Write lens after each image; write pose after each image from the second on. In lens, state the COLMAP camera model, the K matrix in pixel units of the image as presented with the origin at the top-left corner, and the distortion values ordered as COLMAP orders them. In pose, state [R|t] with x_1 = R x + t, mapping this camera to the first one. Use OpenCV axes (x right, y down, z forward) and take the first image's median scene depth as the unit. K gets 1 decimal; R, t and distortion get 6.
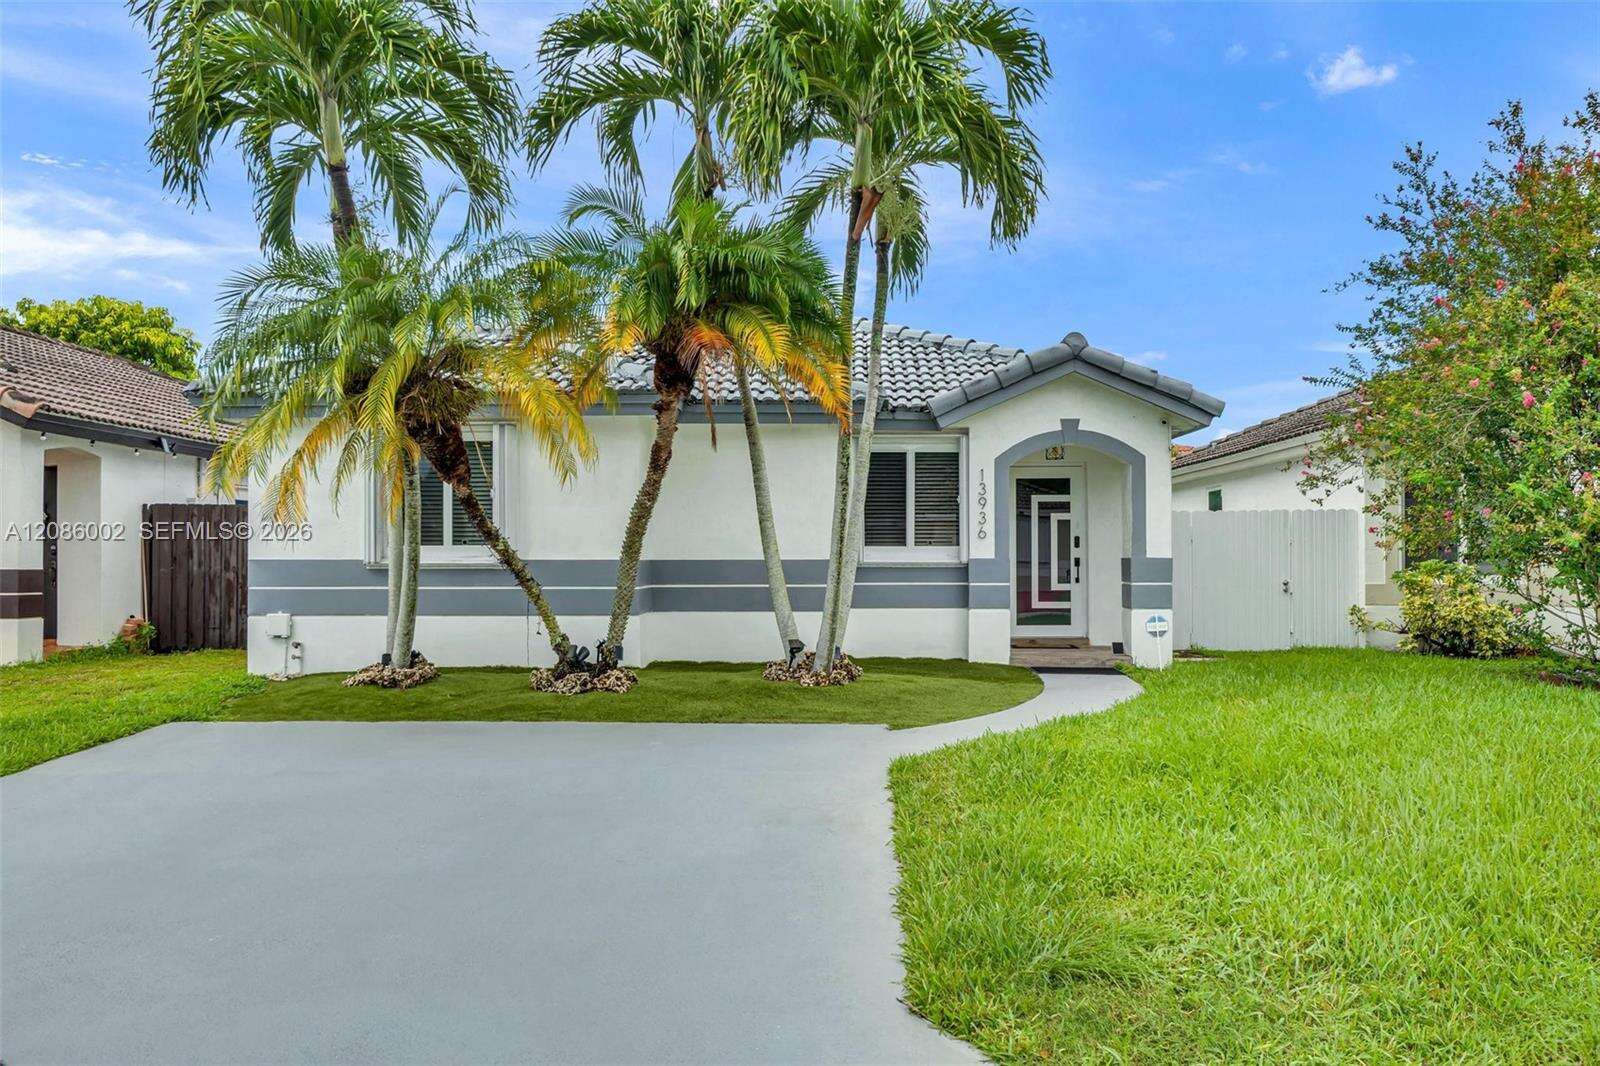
lens RADIAL K [[1266.0, 0, 800.0], [0, 1266.0, 533.0], [0, 0, 1]] dist [0.001007, -0.000003]
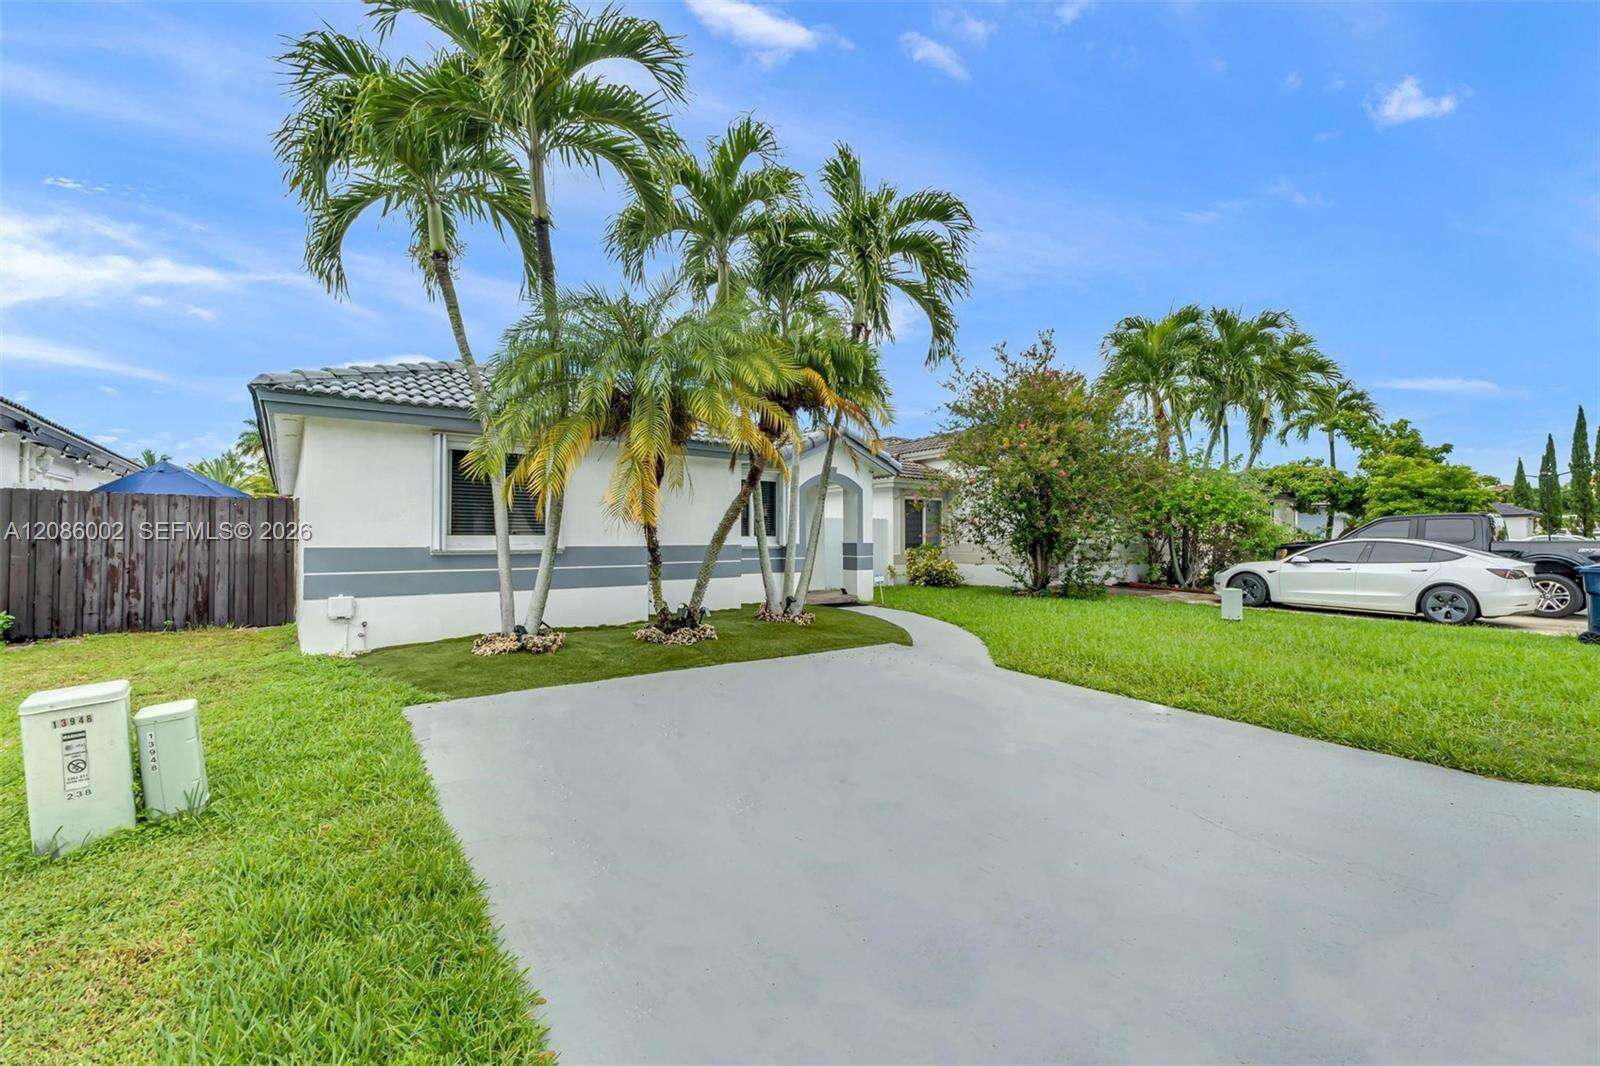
lens RADIAL K [[677.7, 0, 800.0], [0, 677.7, 533.0], [0, 0, 1]] dist [-0.001732, -0.000267]
pose [[0.778559, 0.006332, 0.627539, -0.487414], [-0.012775, 0.999902, 0.005760, 0.000175], [-0.627441, -0.012501, 0.778564, 0.301619]]
